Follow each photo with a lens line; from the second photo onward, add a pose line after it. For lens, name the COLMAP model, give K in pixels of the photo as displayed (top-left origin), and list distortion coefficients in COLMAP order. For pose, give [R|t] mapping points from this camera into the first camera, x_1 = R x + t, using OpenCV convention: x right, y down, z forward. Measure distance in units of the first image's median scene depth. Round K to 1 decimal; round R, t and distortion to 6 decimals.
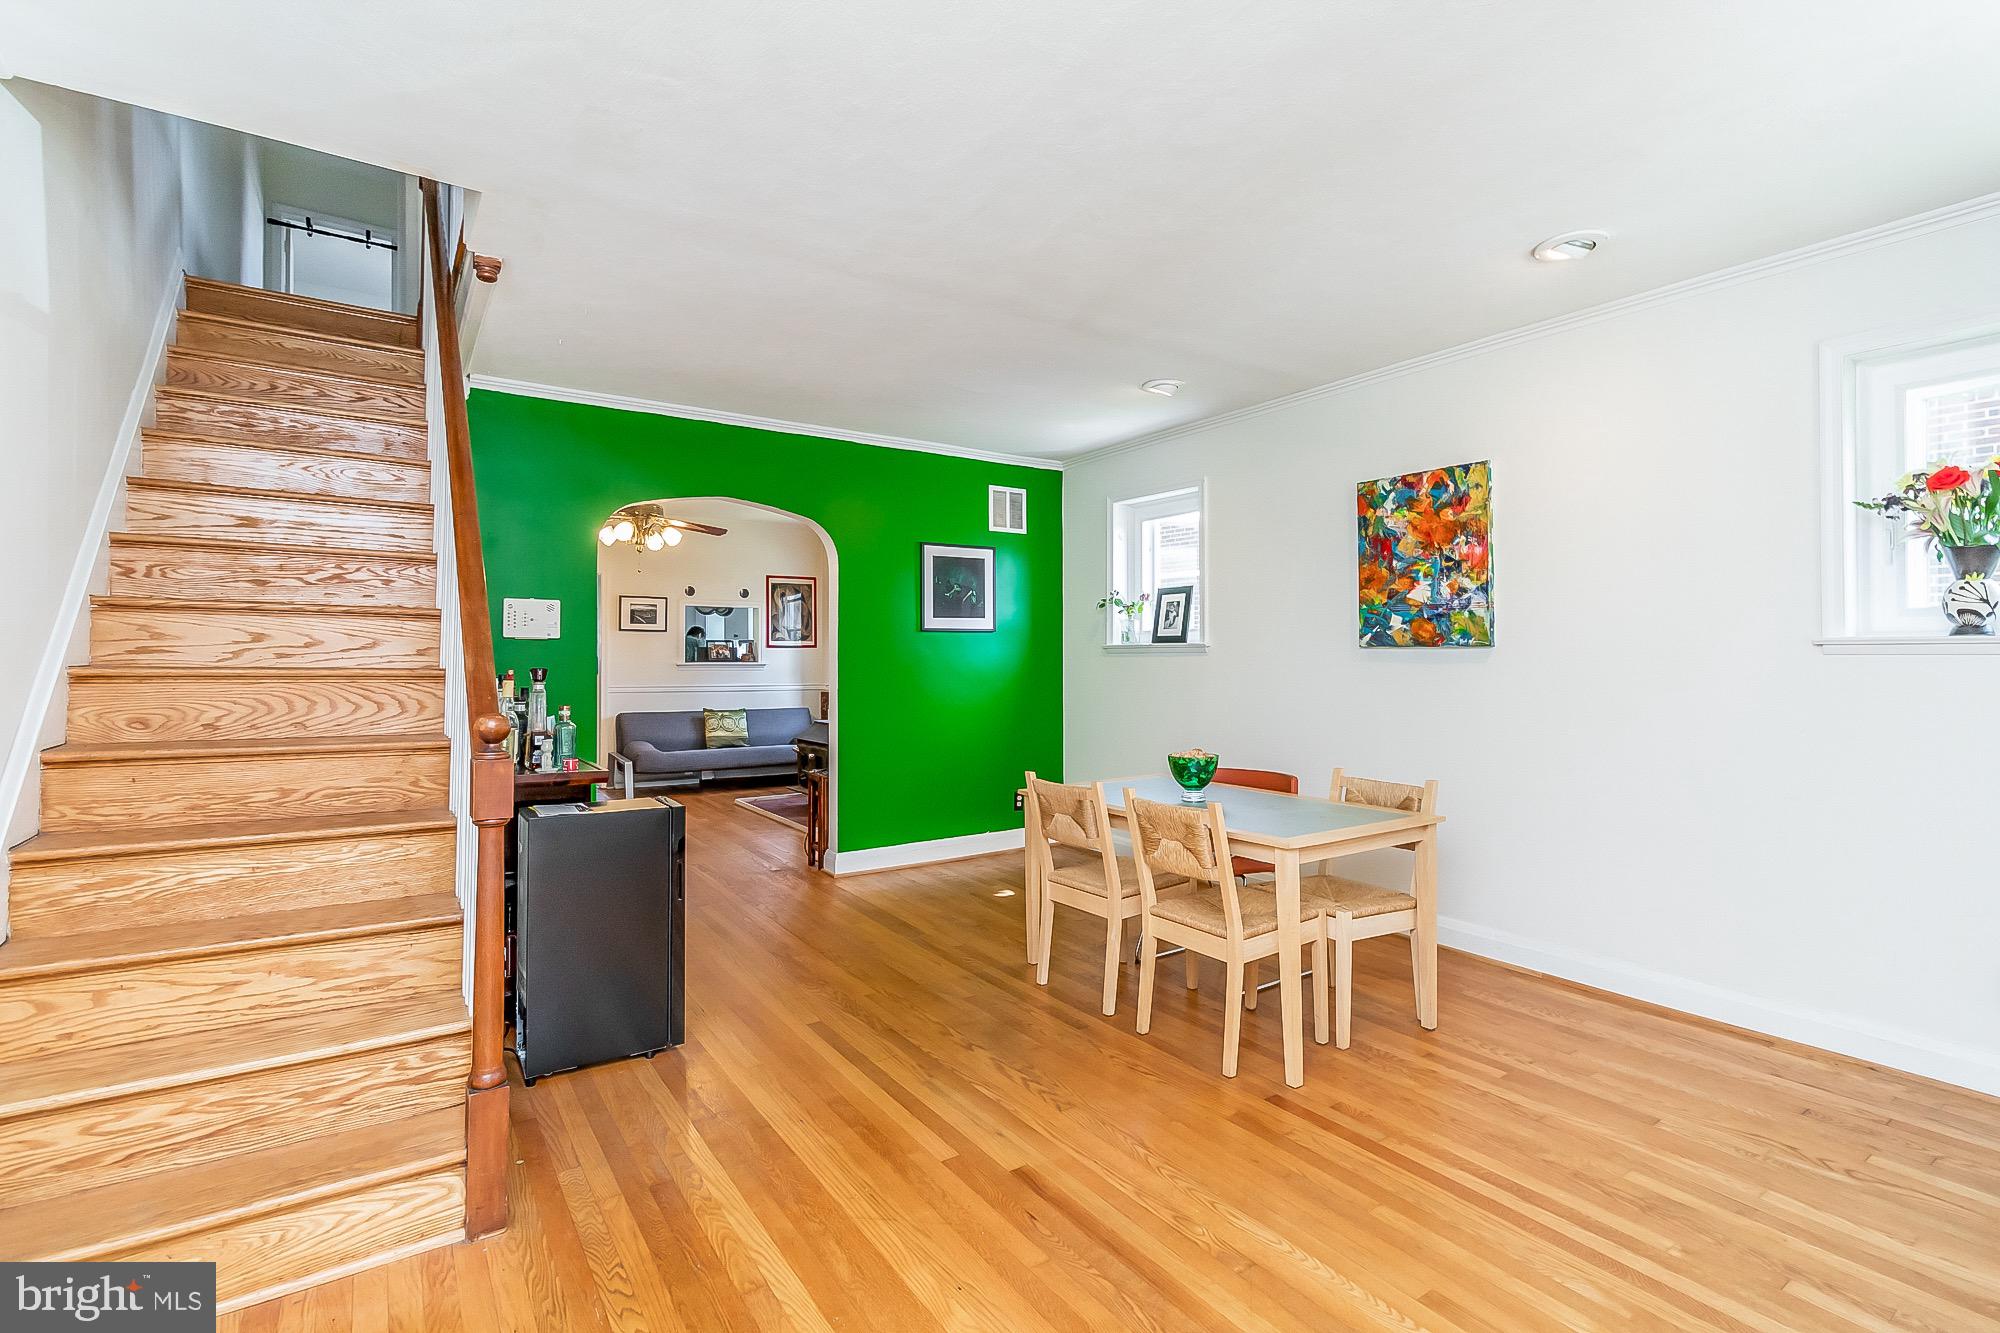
lens RADIAL K [[924.3, 0, 1002.6], [0, 924.3, 650.9], [0, 0, 1]] dist [0.001498, 0.000538]
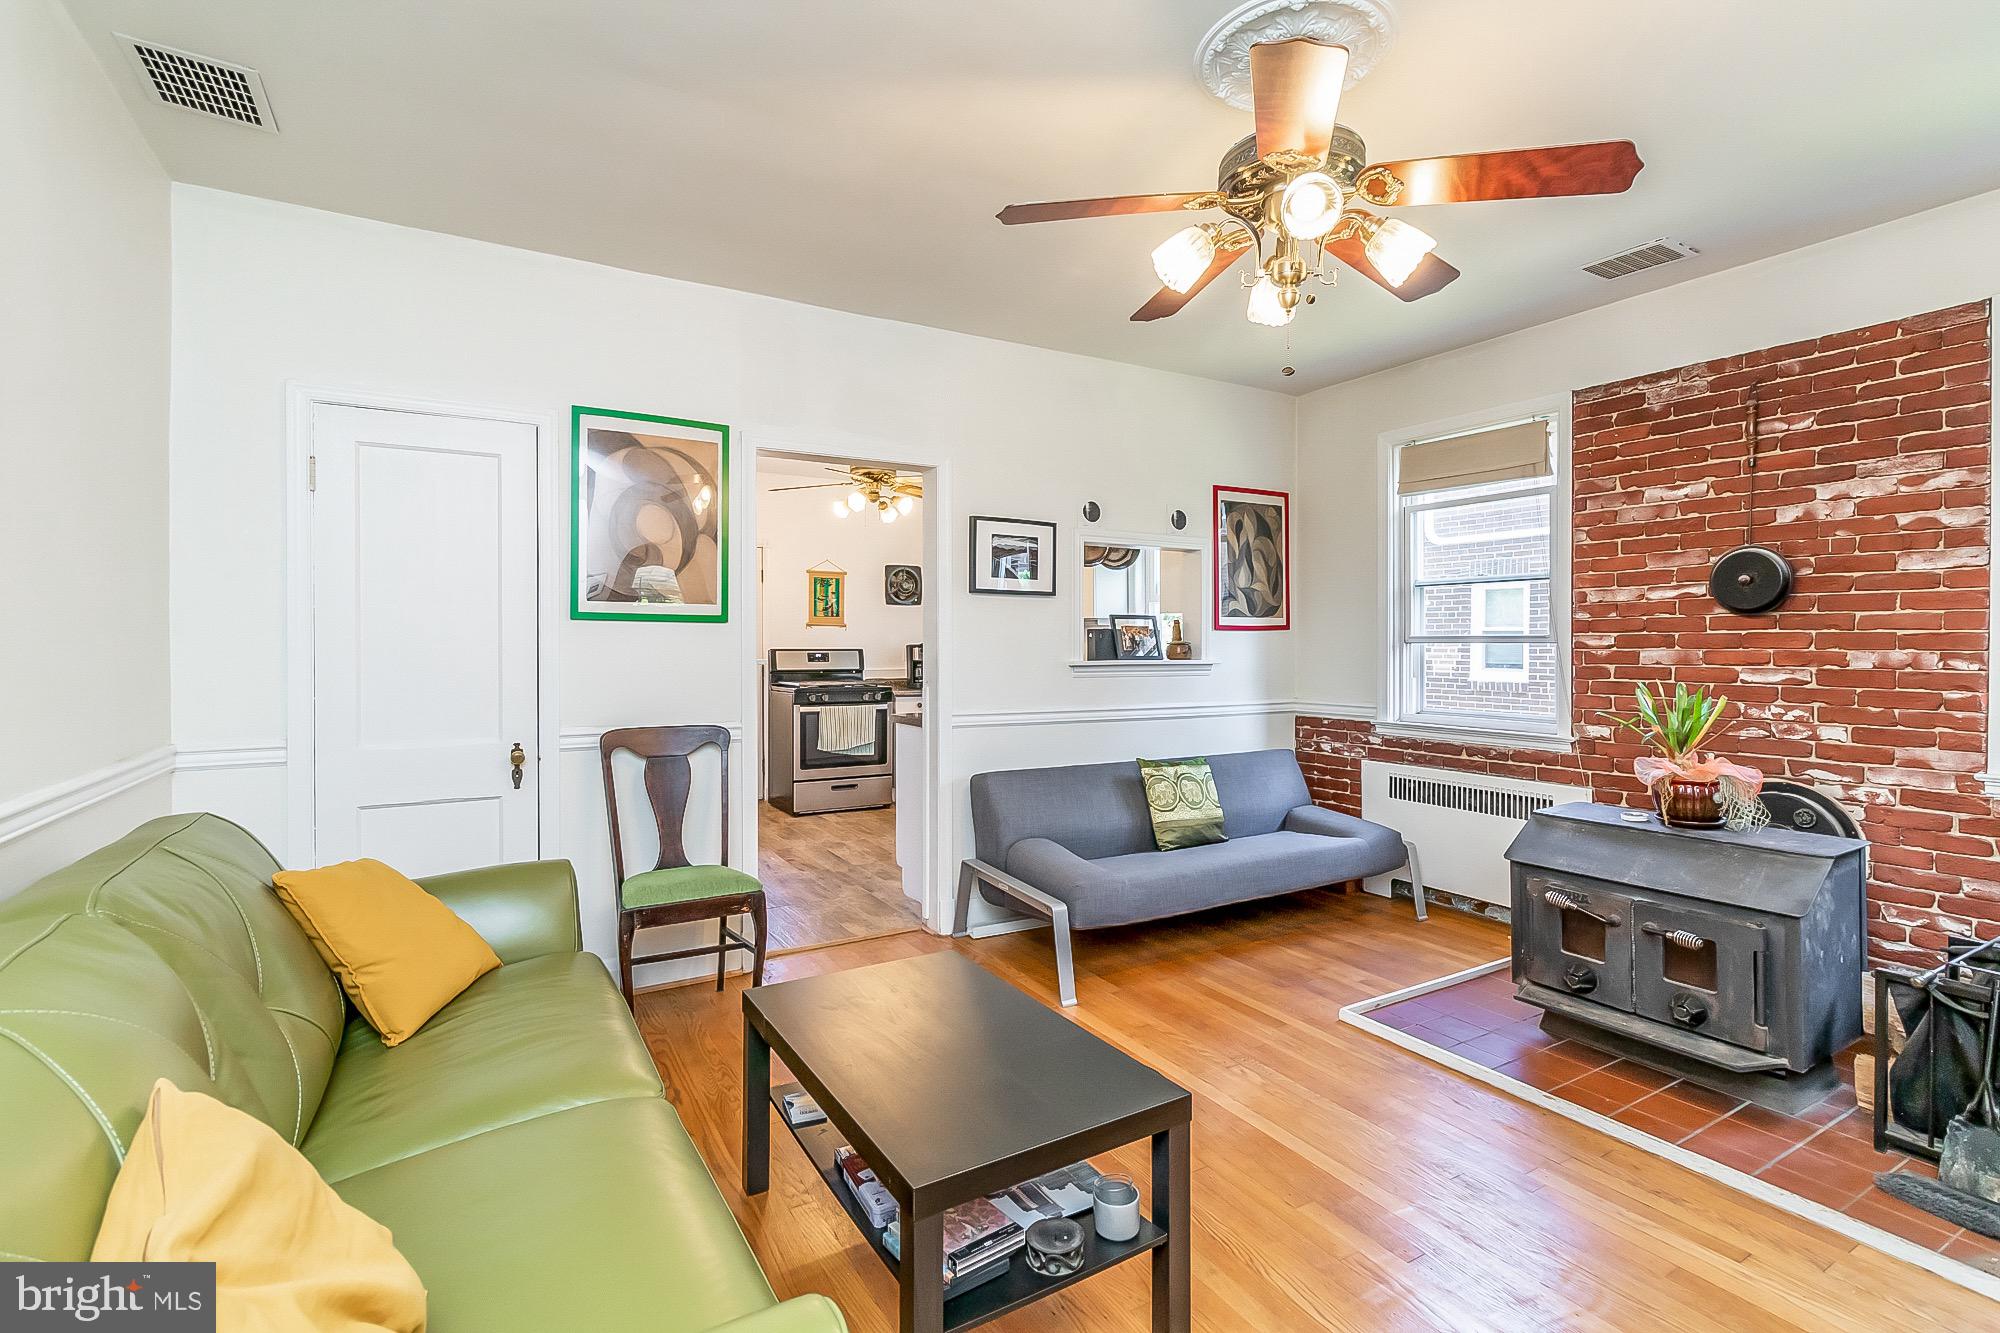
lens RADIAL K [[924.3, 0, 1002.6], [0, 924.3, 650.9], [0, 0, 1]] dist [0.001498, 0.000538]
pose [[0.997556, 0.000087, -0.069867, -0.782202], [0.000586, 0.999954, 0.009610, 0.006679], [0.069864, -0.009628, 0.997510, 1.150224]]
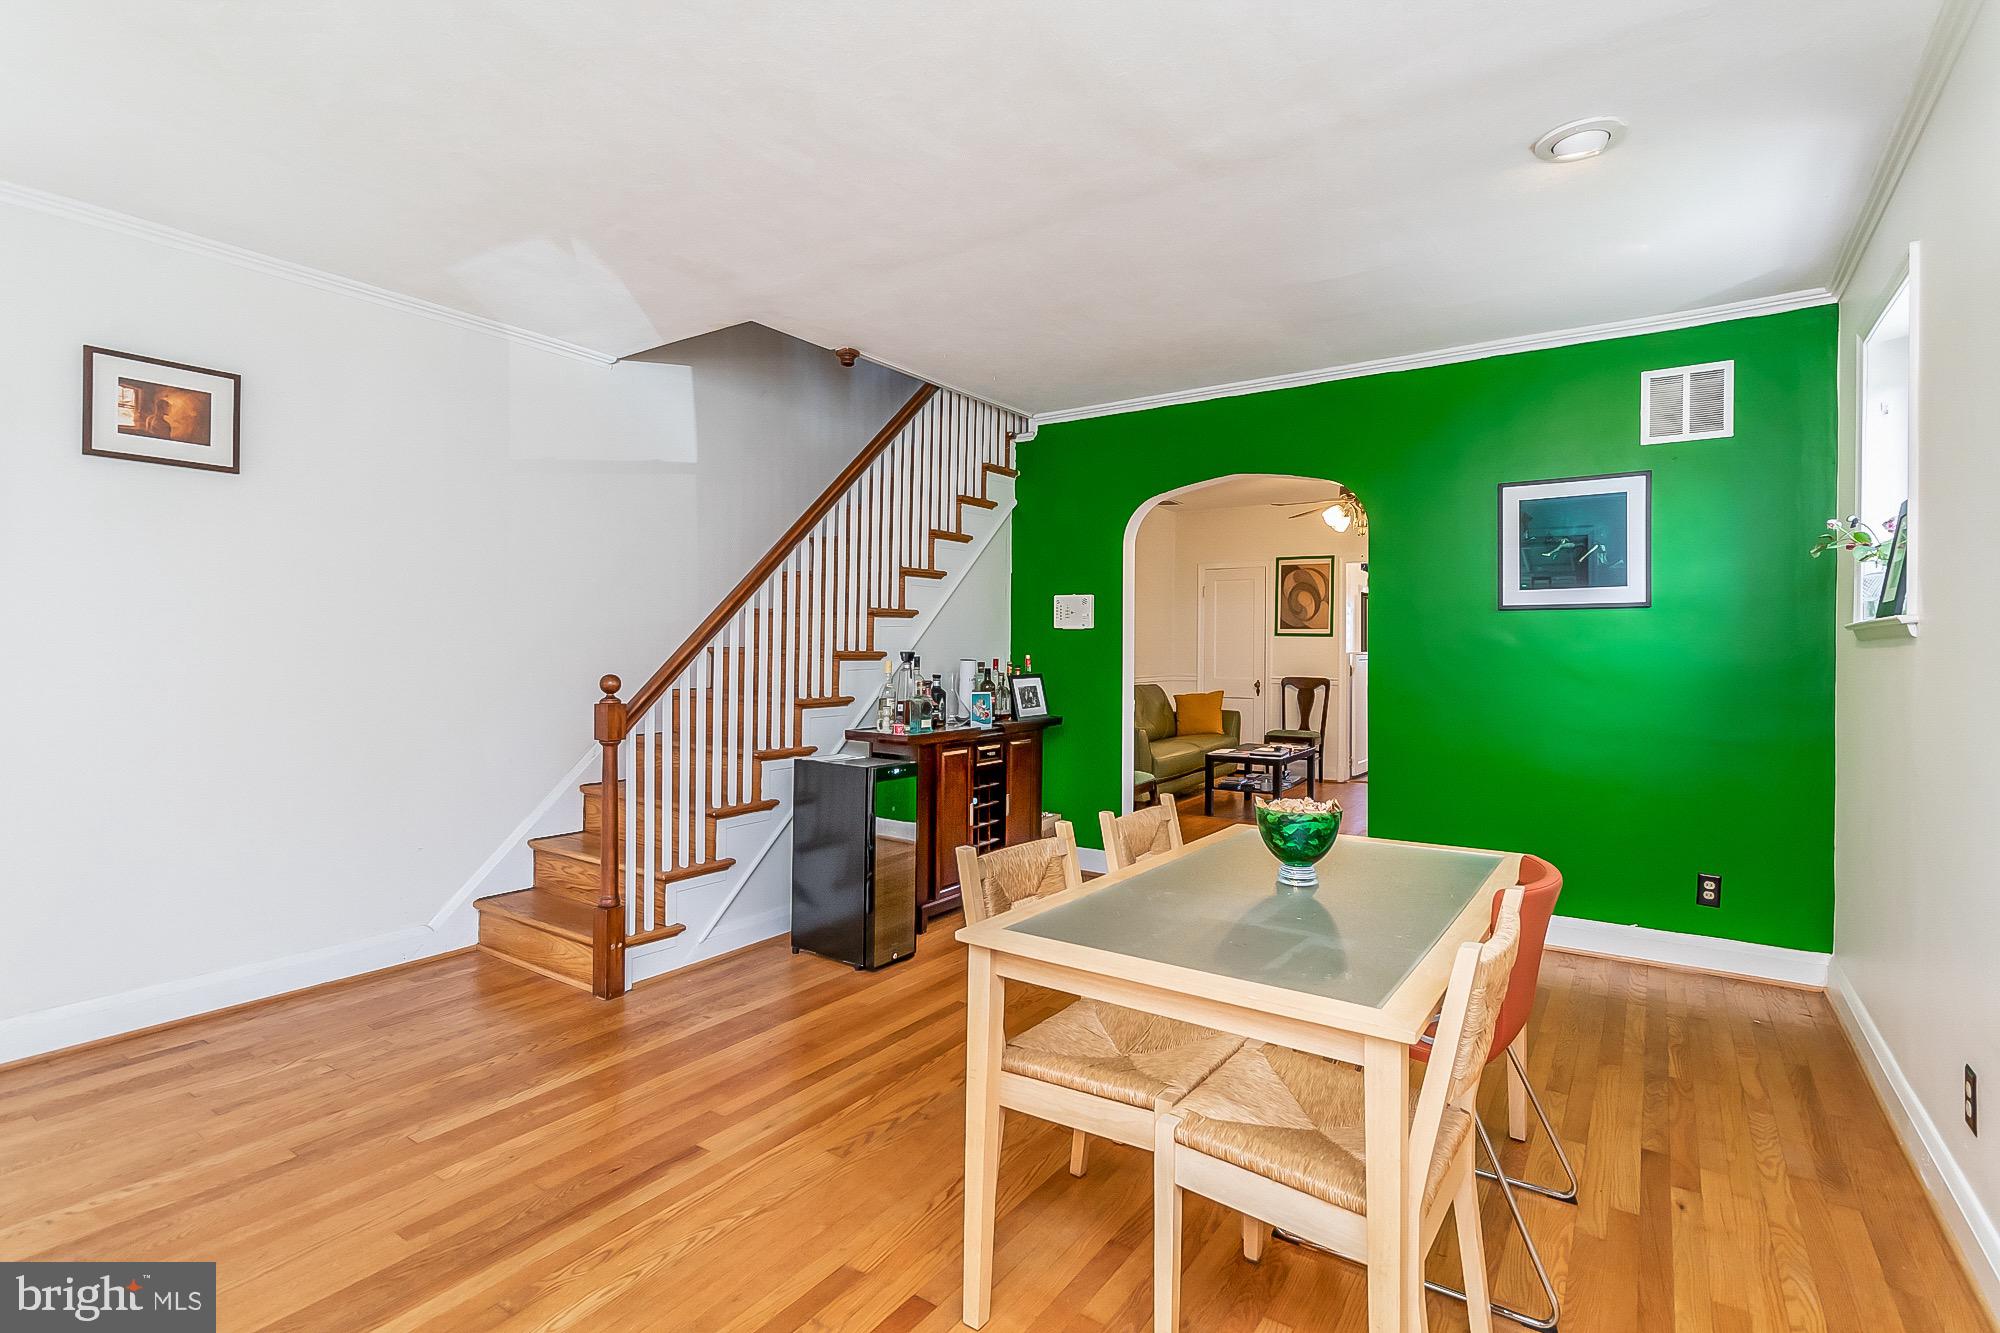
lens RADIAL K [[944.5, 0, 1010.0], [0, 944.5, 654.1], [0, 0, 1]] dist [0.001511, 0.000233]
pose [[0.365537, 0.009844, -0.930745, 0.617991], [-0.000694, 0.999947, 0.010303, 0.006937], [0.930797, -0.003120, 0.365524, 0.532594]]
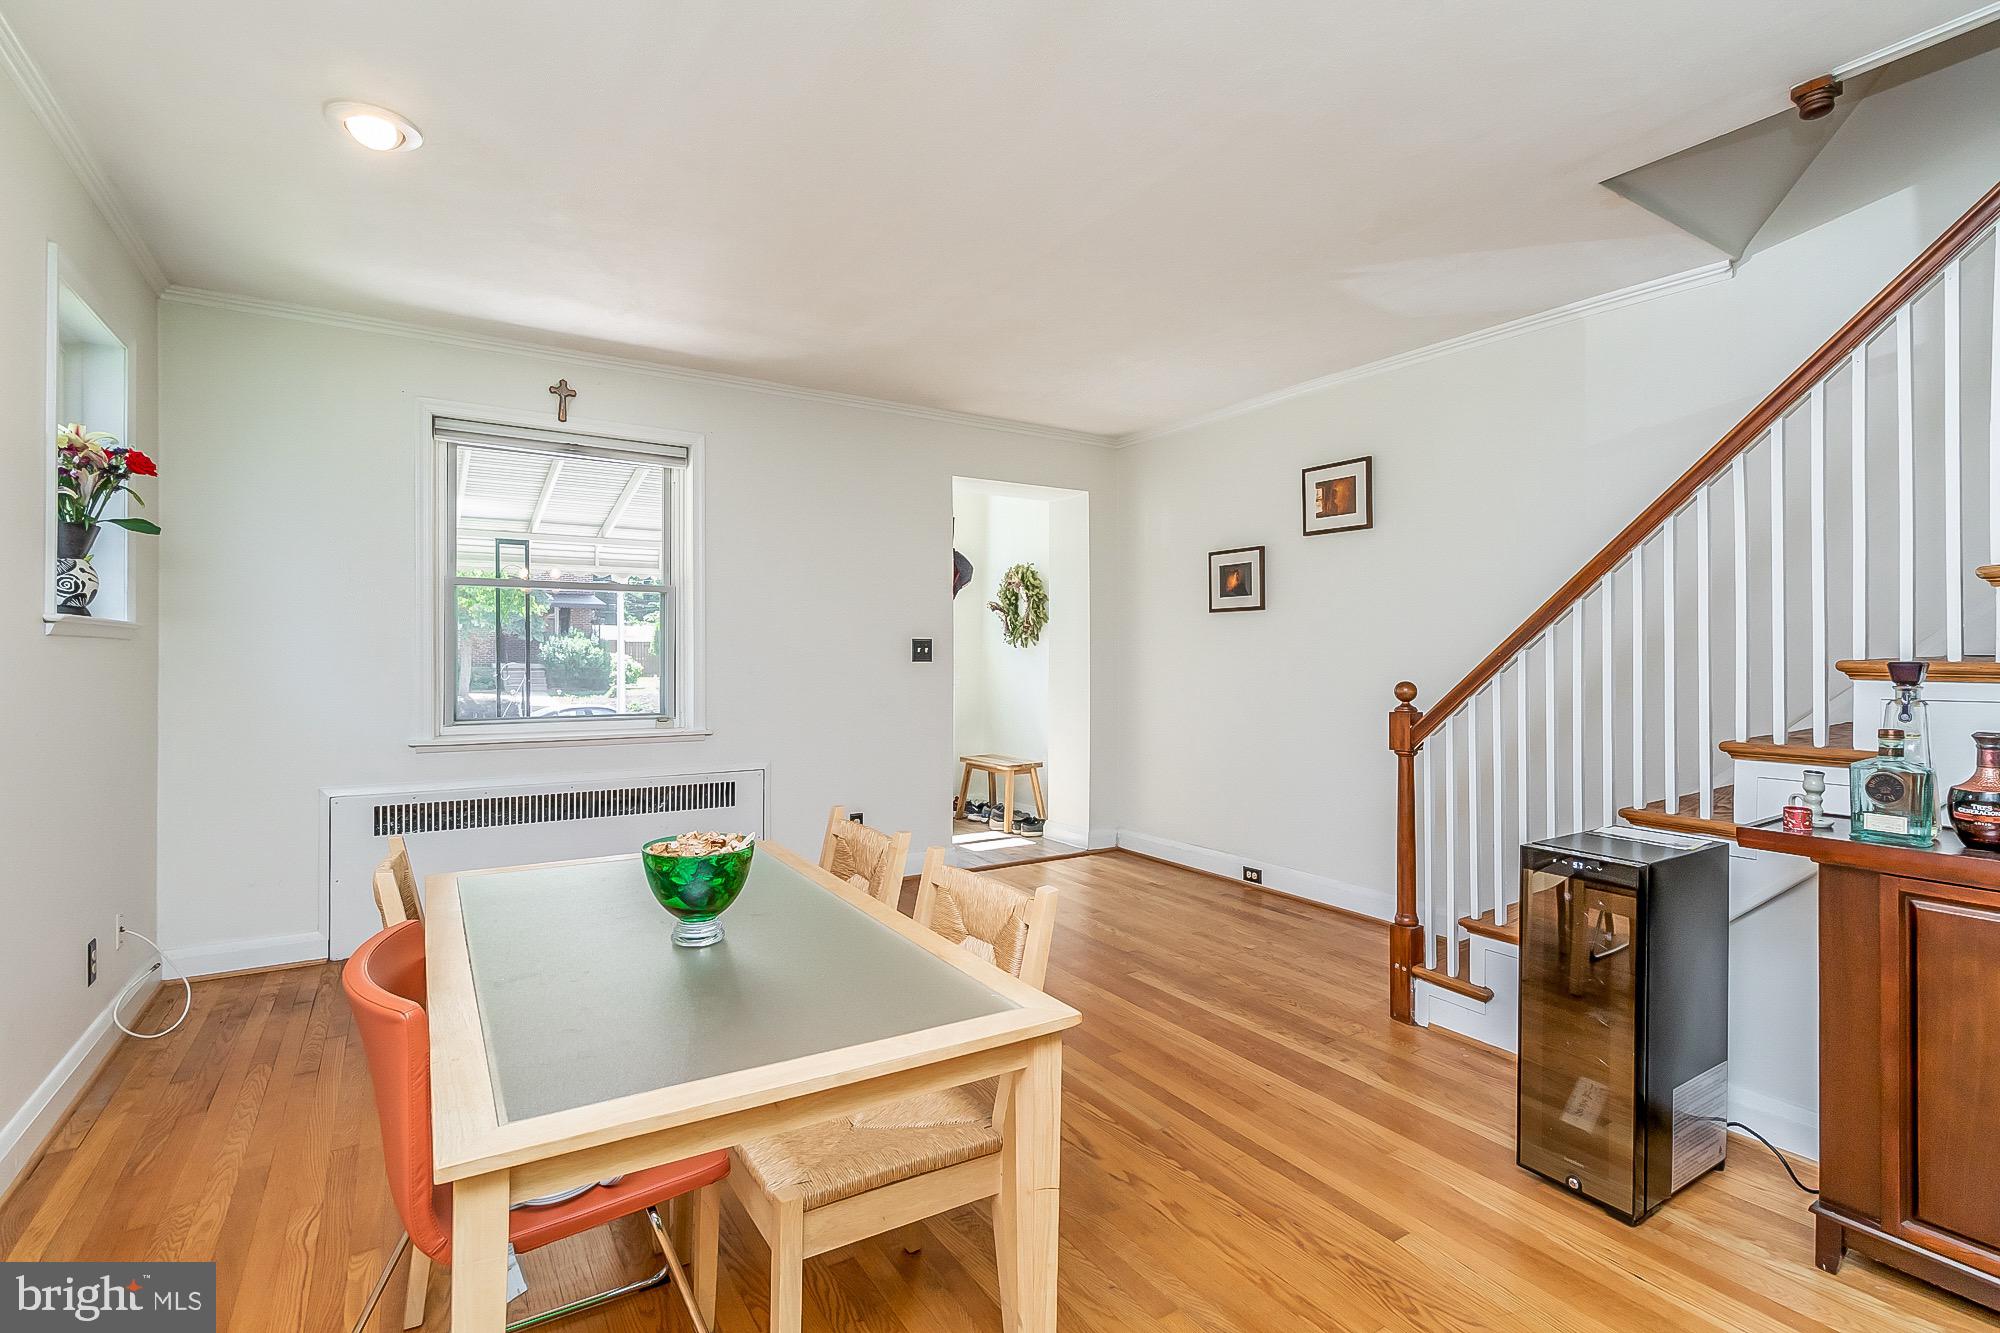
lens RADIAL K [[924.3, 0, 1002.6], [0, 924.3, 650.9], [0, 0, 1]] dist [0.001498, 0.000538]
pose [[-0.999720, -0.004362, 0.023271, 0.050119], [-0.004519, 0.999967, -0.006681, 0.014465], [-0.023241, -0.006784, -0.999707, 1.277111]]
